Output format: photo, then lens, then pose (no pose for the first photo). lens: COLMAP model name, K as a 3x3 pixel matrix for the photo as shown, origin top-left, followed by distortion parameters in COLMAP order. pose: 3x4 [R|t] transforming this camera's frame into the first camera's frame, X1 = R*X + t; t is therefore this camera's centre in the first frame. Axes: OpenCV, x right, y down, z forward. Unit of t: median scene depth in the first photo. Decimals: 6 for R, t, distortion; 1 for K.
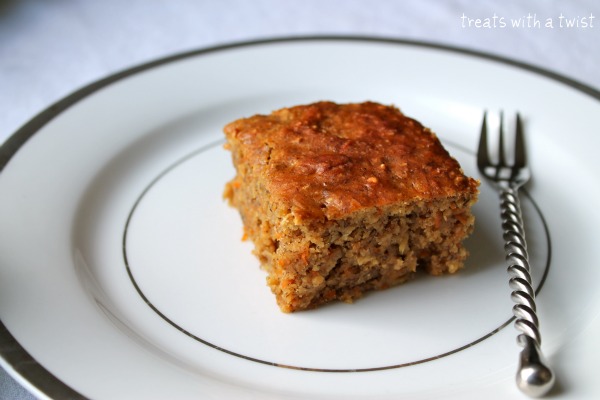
lens RADIAL K [[1036.1, 0, 301.0], [0, 1036.1, 176.3], [0, 0, 1]] dist [0.034559, 0.119512]
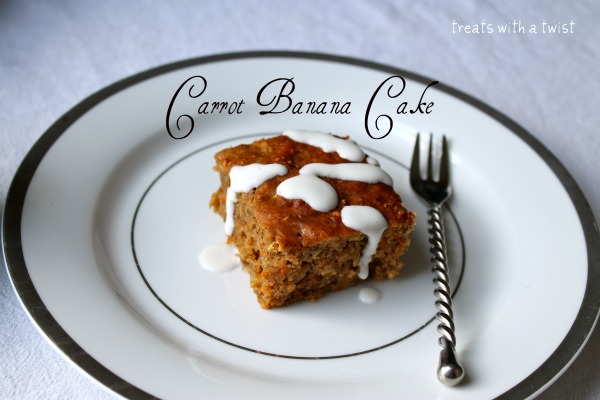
lens RADIAL K [[1032.9, 0, 300.0], [0, 1032.9, 200.0], [0, 0, 1]] dist [0.073996, 0.021856]
pose [[0.995420, 0.031519, 0.090255, -0.092337], [-0.042747, 0.991196, 0.125311, -0.170289], [-0.085511, -0.128595, 0.988004, -0.278360]]
